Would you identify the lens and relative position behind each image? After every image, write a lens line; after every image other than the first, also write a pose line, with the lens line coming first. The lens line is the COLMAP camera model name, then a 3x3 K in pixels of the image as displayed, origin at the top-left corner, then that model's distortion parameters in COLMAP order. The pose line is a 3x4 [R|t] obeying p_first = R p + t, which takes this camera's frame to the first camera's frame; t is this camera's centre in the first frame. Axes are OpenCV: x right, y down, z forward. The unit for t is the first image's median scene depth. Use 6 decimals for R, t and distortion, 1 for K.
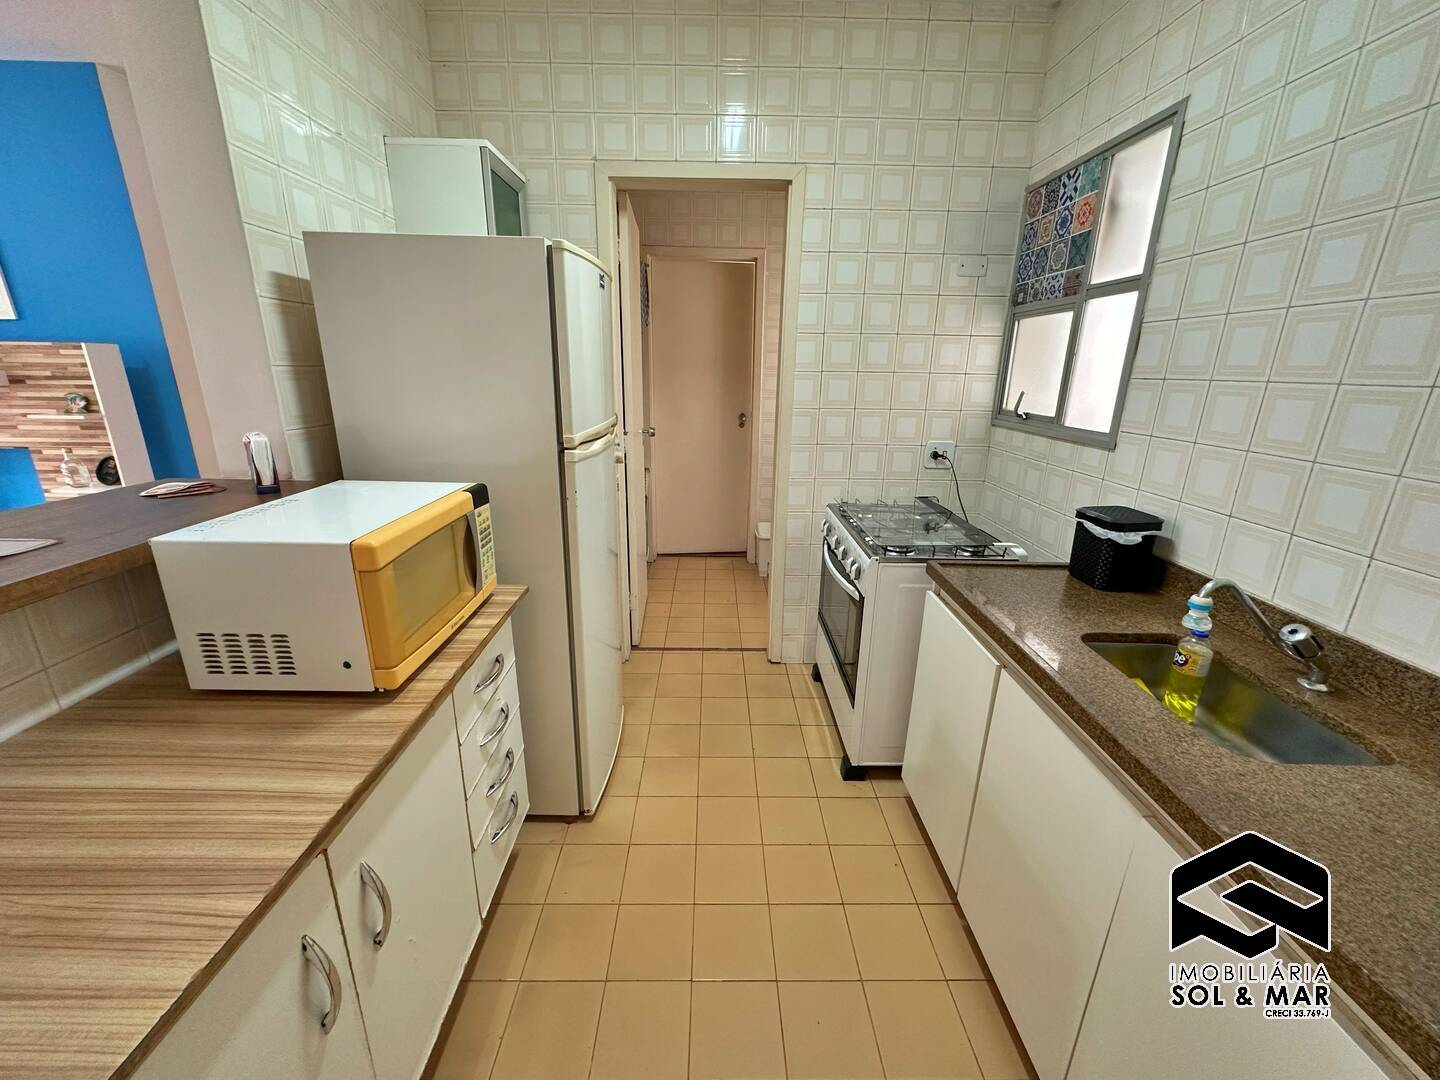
lens RADIAL K [[572.9, 0, 720.0], [0, 572.9, 540.0], [0, 0, 1]] dist [-0.001328, 0.000705]
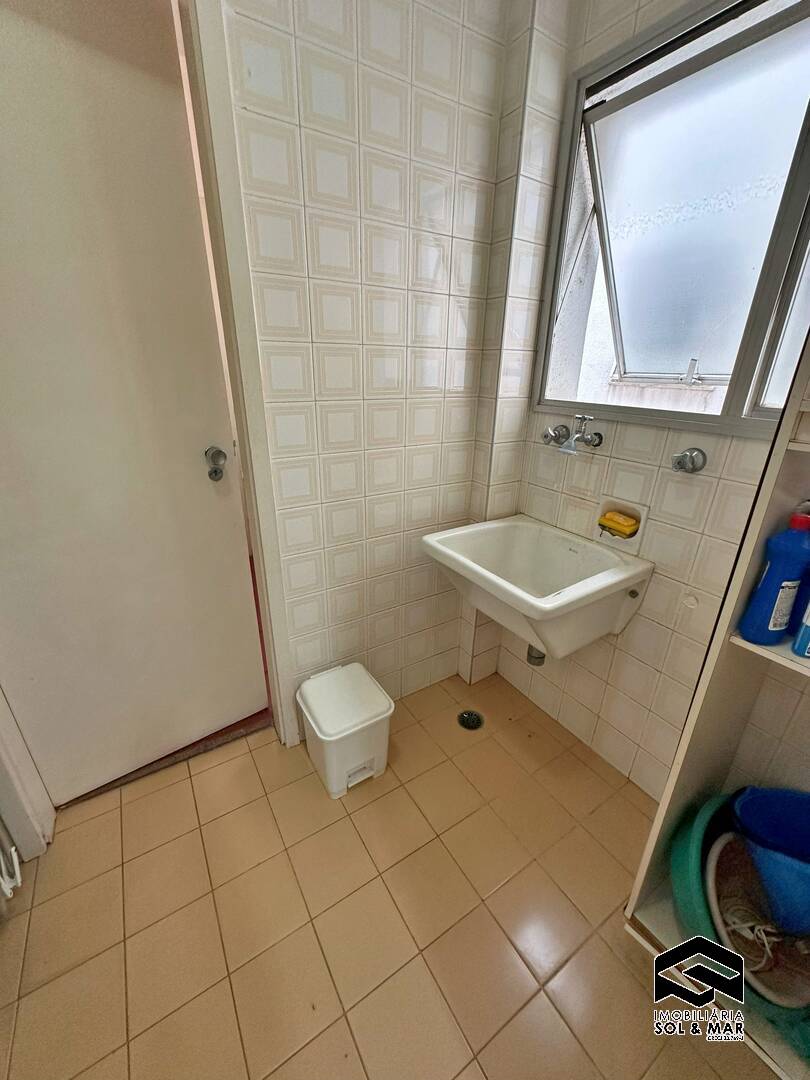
lens RADIAL K [[429.6, 0, 405.0], [0, 429.6, 540.0], [0, 0, 1]] dist [-0.001328, 0.000705]
pose [[0.848519, -0.211317, 0.485139, -0.015948], [0.154528, 0.975792, 0.154762, -0.392238], [-0.506099, -0.056351, 0.860633, 1.421065]]
